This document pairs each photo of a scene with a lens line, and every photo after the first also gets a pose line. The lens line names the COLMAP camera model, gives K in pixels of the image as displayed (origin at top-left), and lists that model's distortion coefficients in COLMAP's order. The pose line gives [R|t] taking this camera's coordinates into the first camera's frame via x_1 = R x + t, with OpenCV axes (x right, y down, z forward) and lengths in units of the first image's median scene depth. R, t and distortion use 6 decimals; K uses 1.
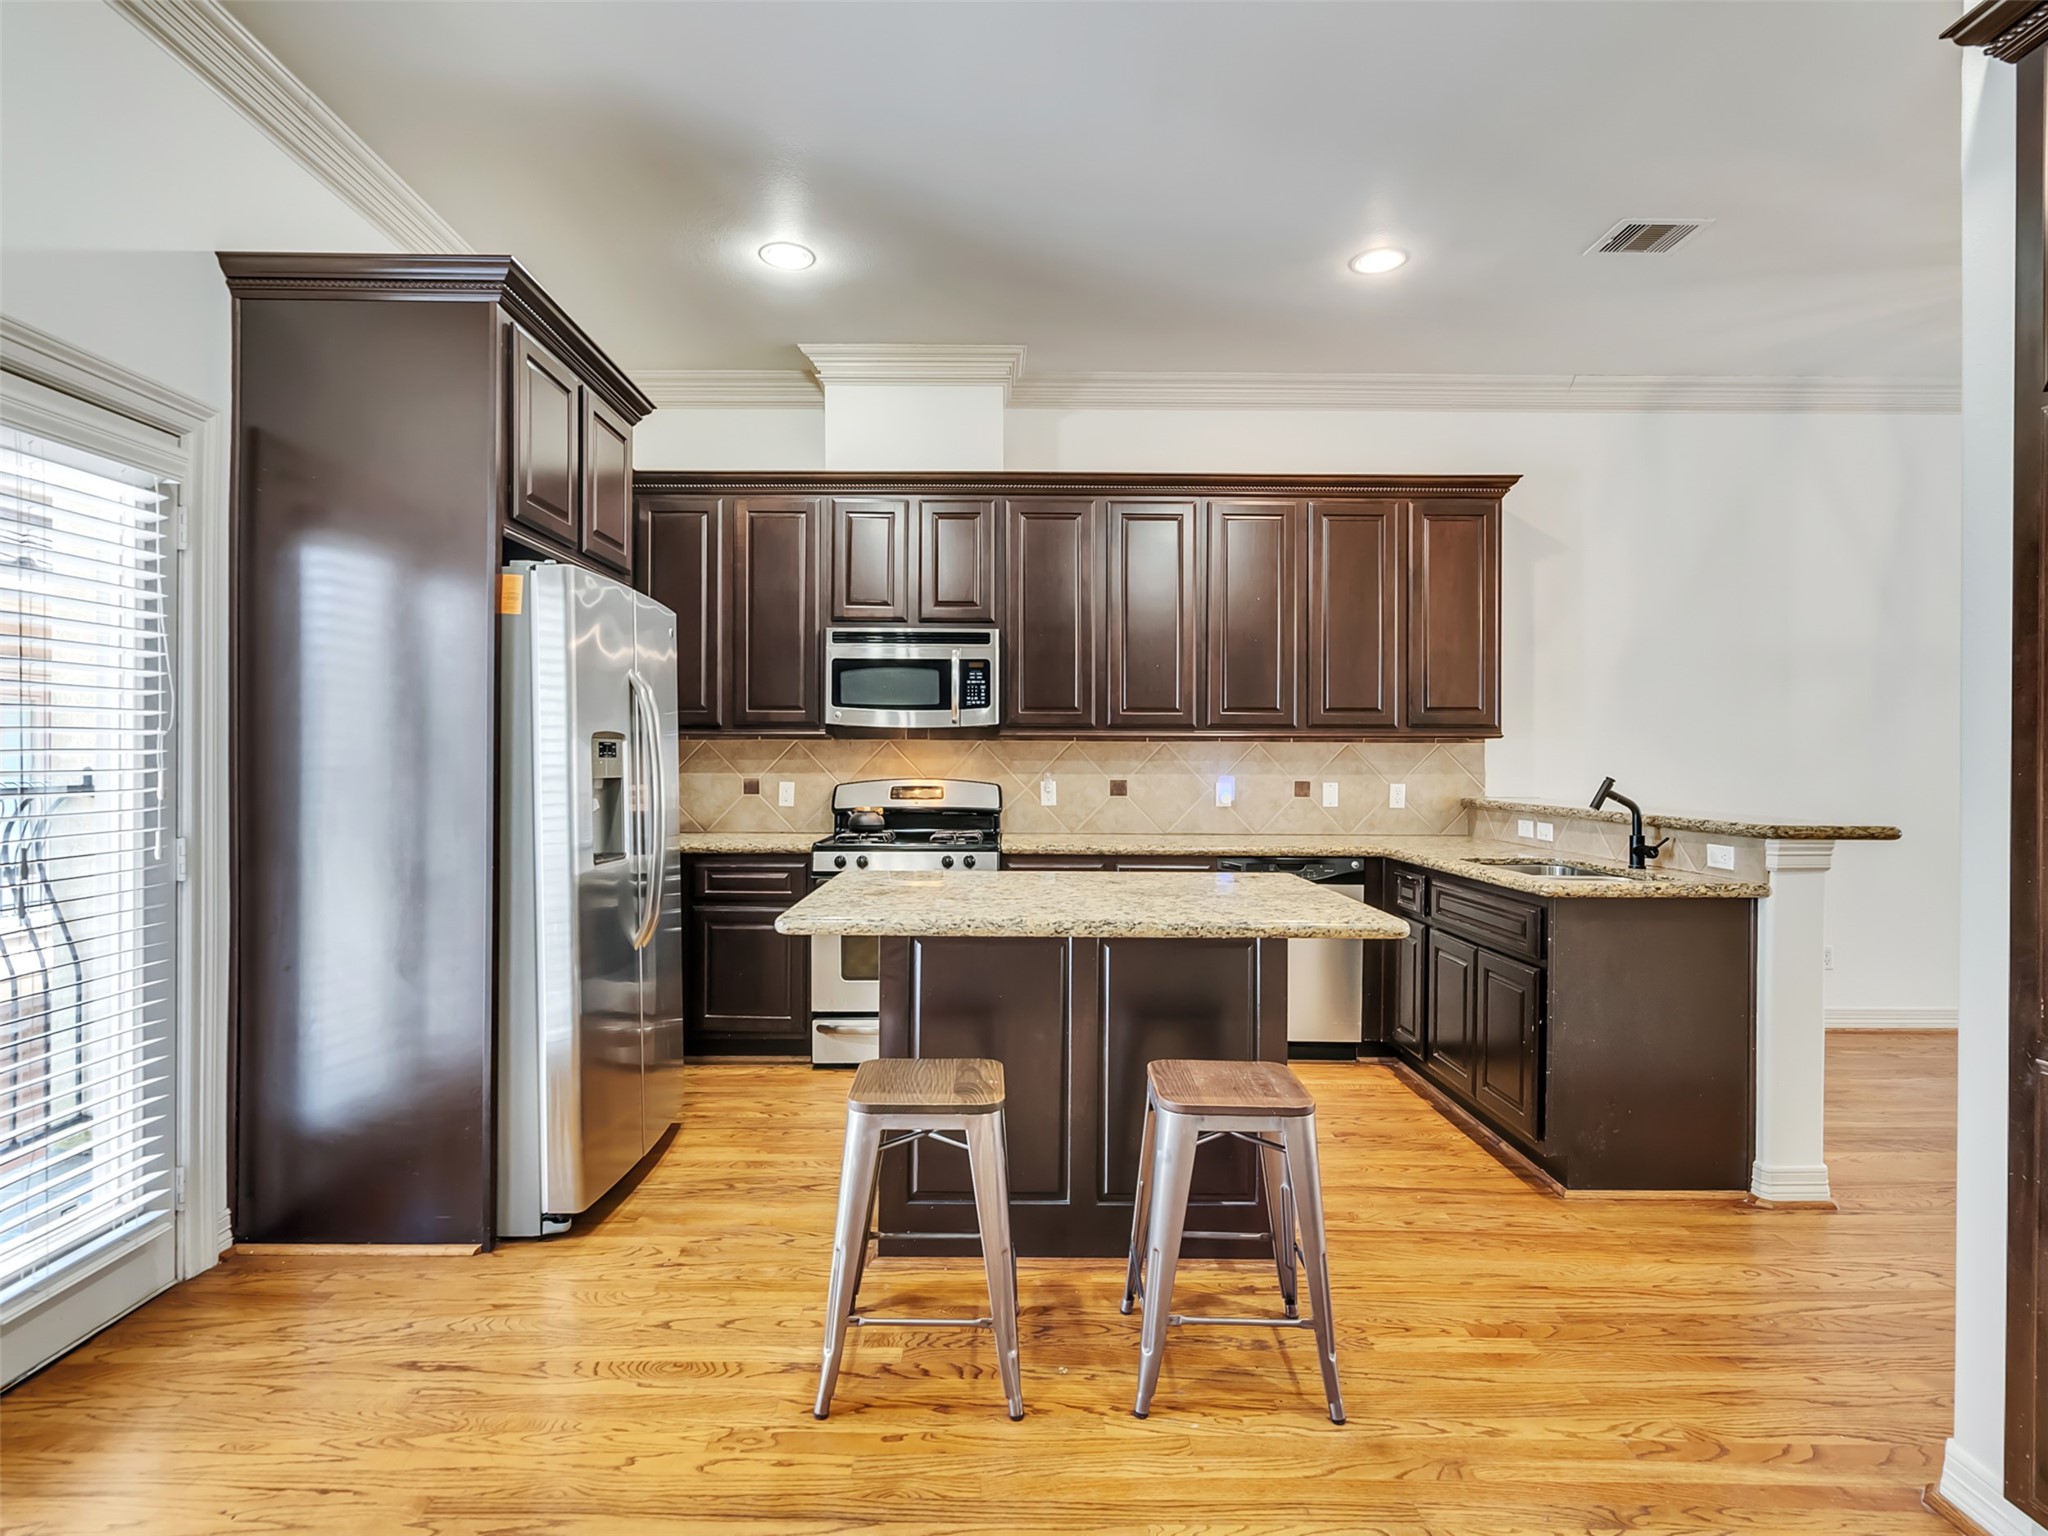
lens RADIAL K [[1048.5, 0, 1008.3], [0, 1048.5, 758.3], [0, 0, 1]] dist [-0.006119, 0.003167]
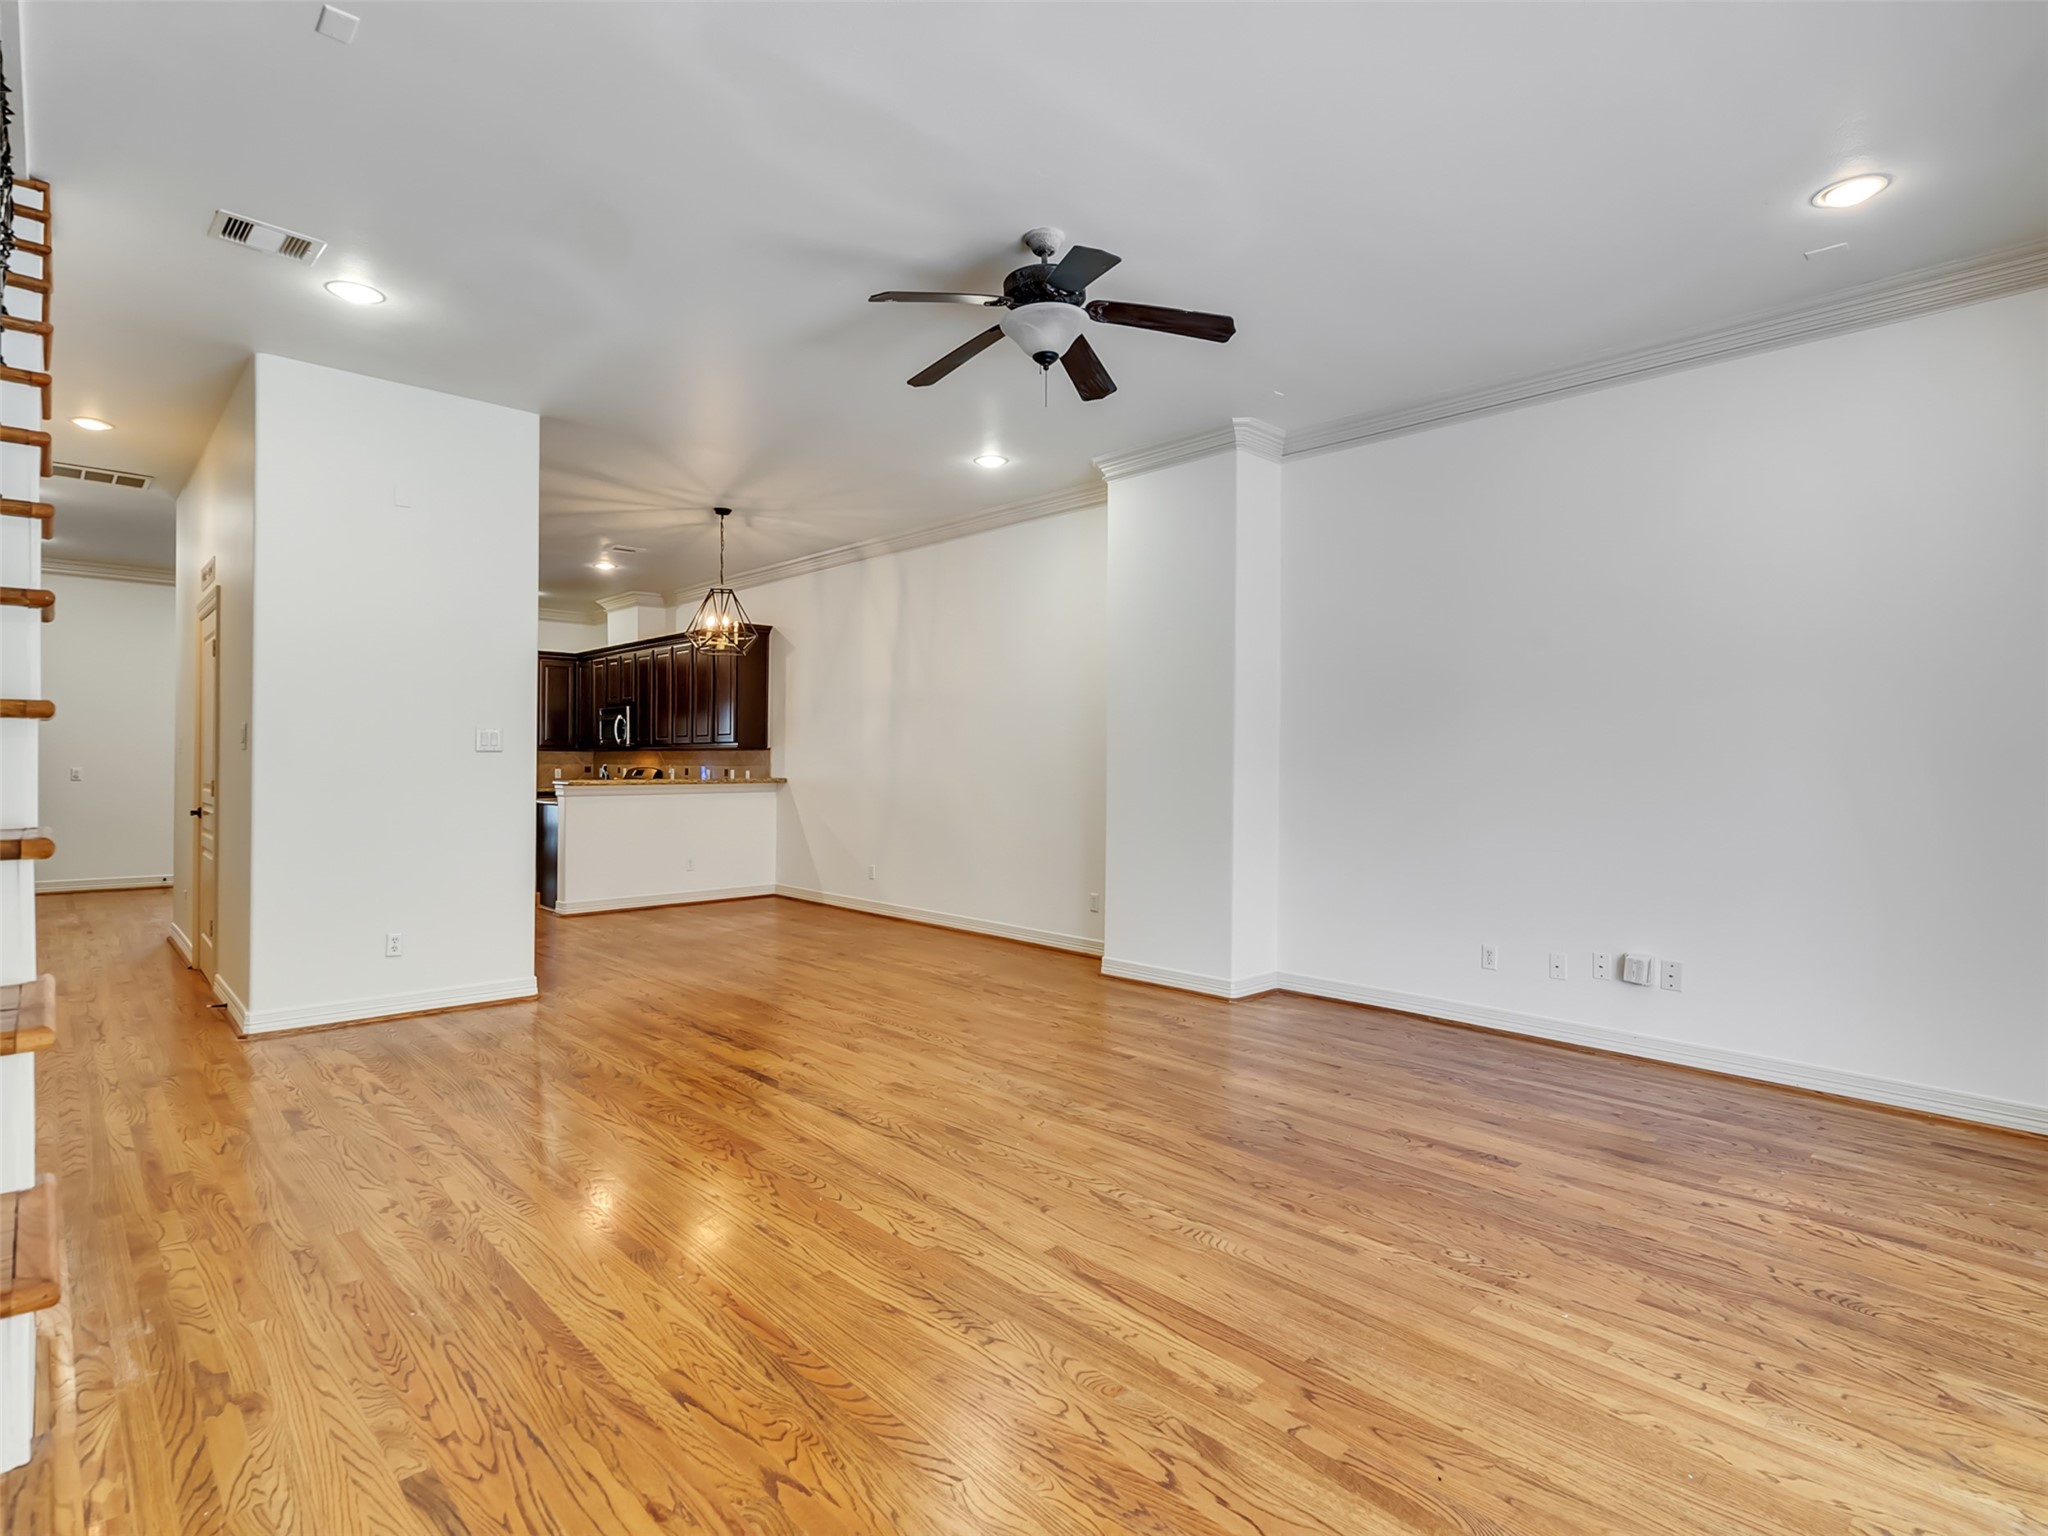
lens RADIAL K [[1048.5, 0, 1009.0], [0, 1048.5, 762.1], [0, 0, 1]] dist [-0.006119, 0.003167]
pose [[0.680914, 0.003946, -0.732353, 2.411208], [-0.005311, 0.999986, 0.000450, 0.001789], [0.732344, 0.003583, 0.680925, -0.025637]]
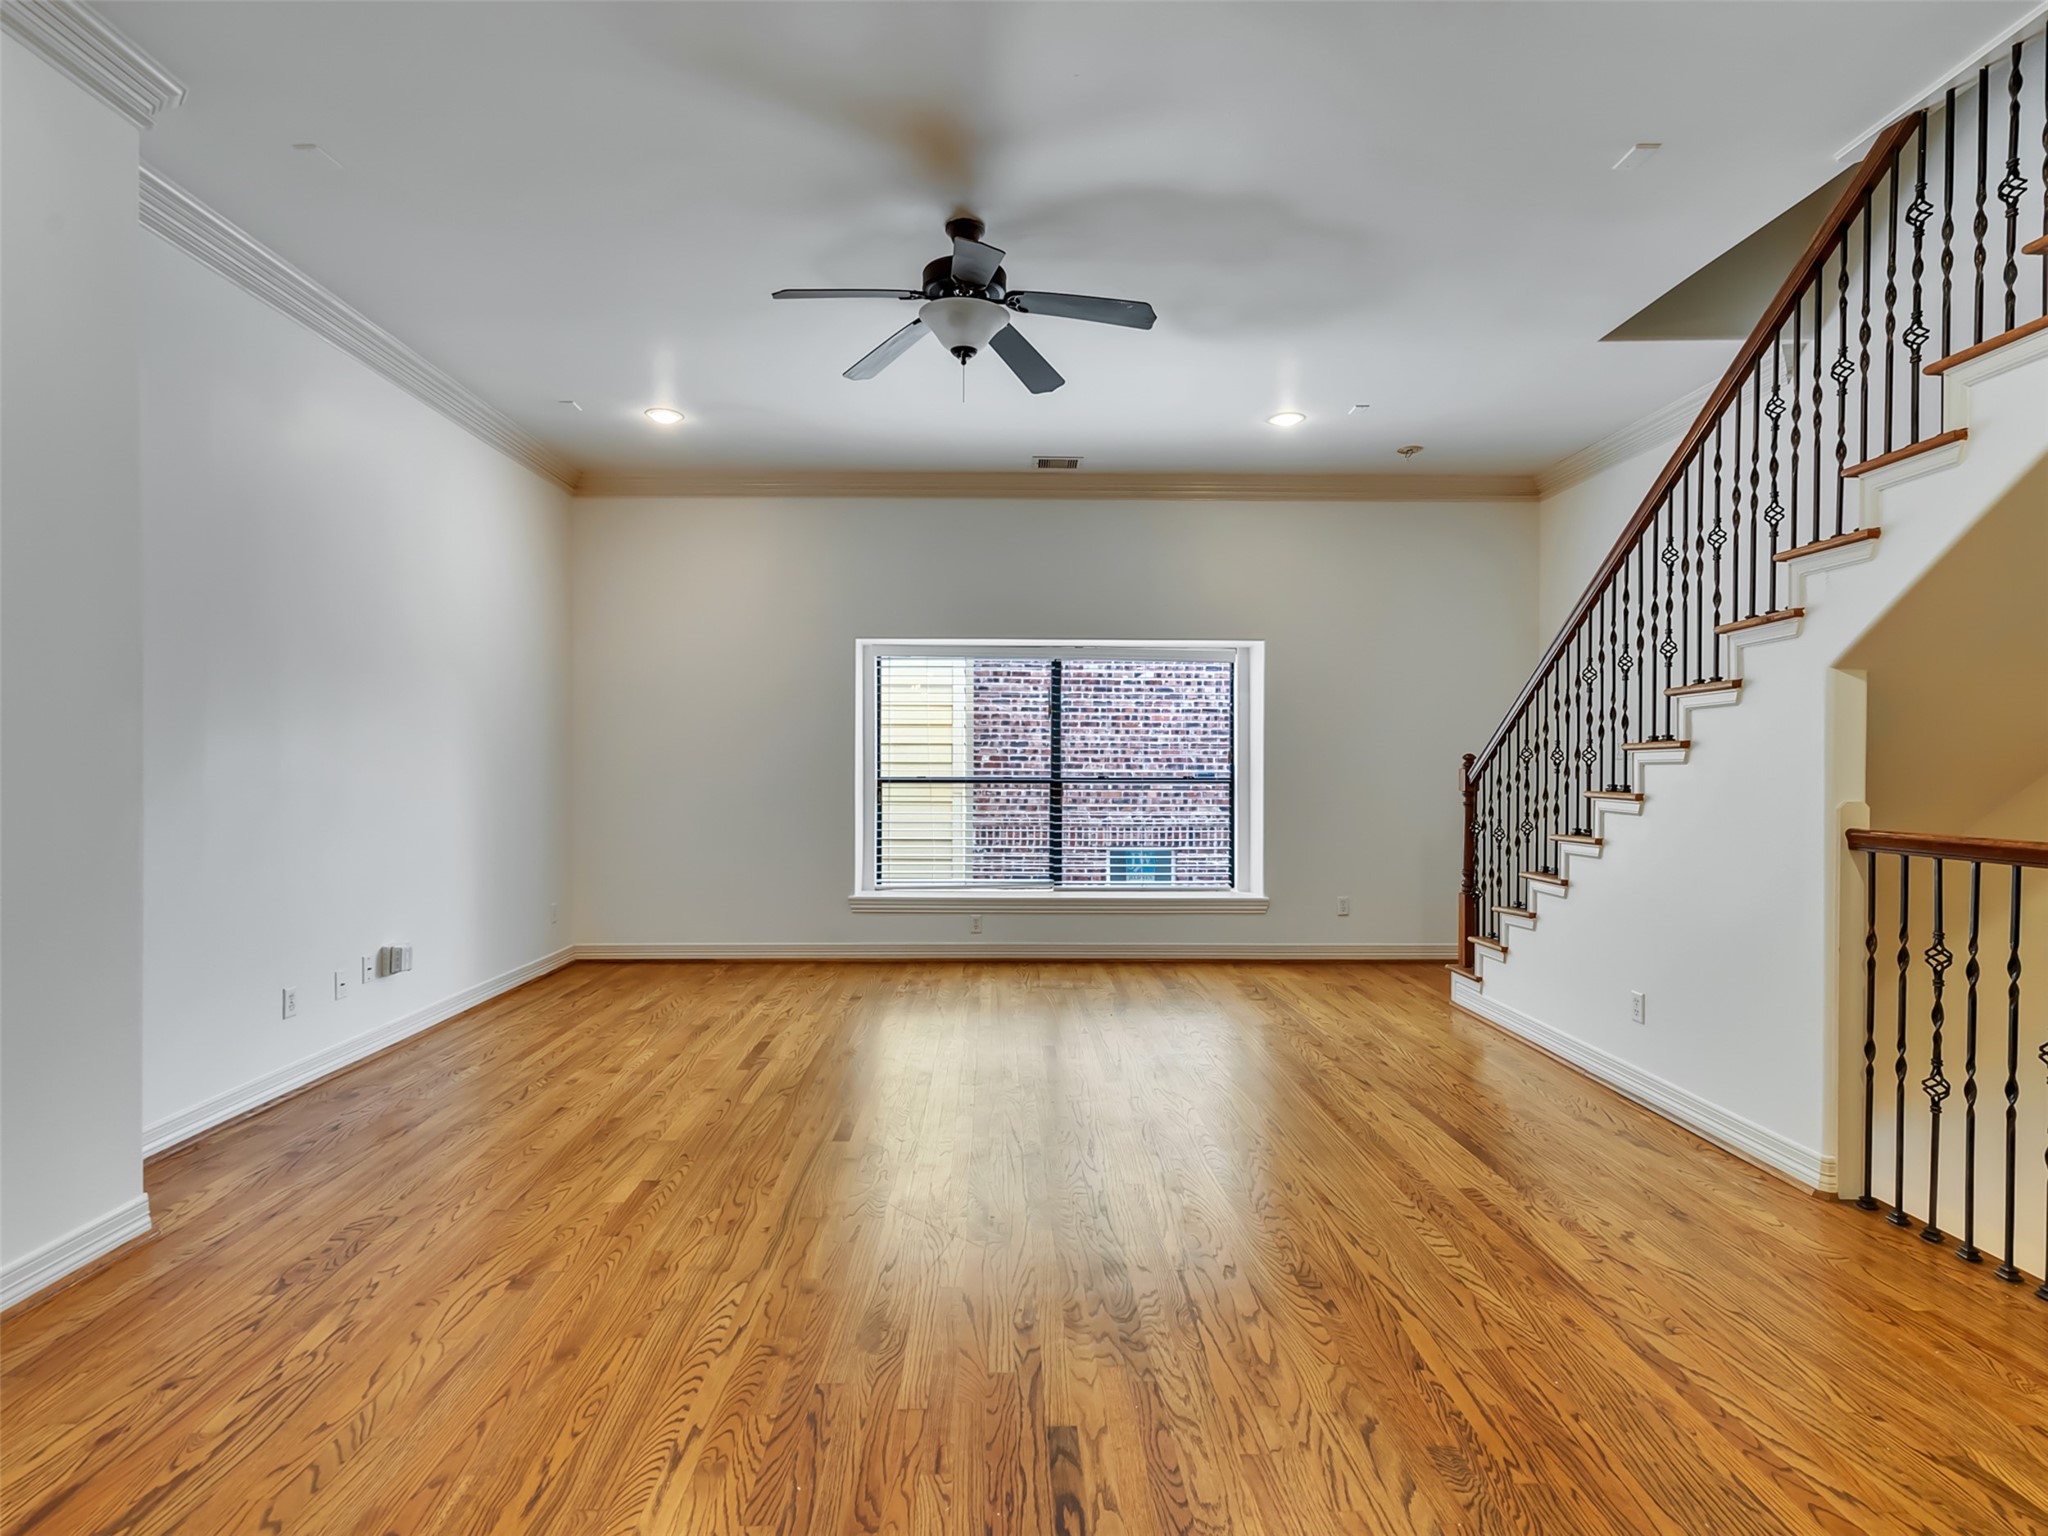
lens RADIAL K [[1048.5, 0, 1006.8], [0, 1048.5, 772.6], [0, 0, 1]] dist [-0.006119, 0.003167]
pose [[-0.011588, -0.012984, 0.999849, 1.077791], [-0.005715, 0.999900, 0.012919, -0.000822], [-0.999917, -0.005564, -0.011661, 0.506065]]
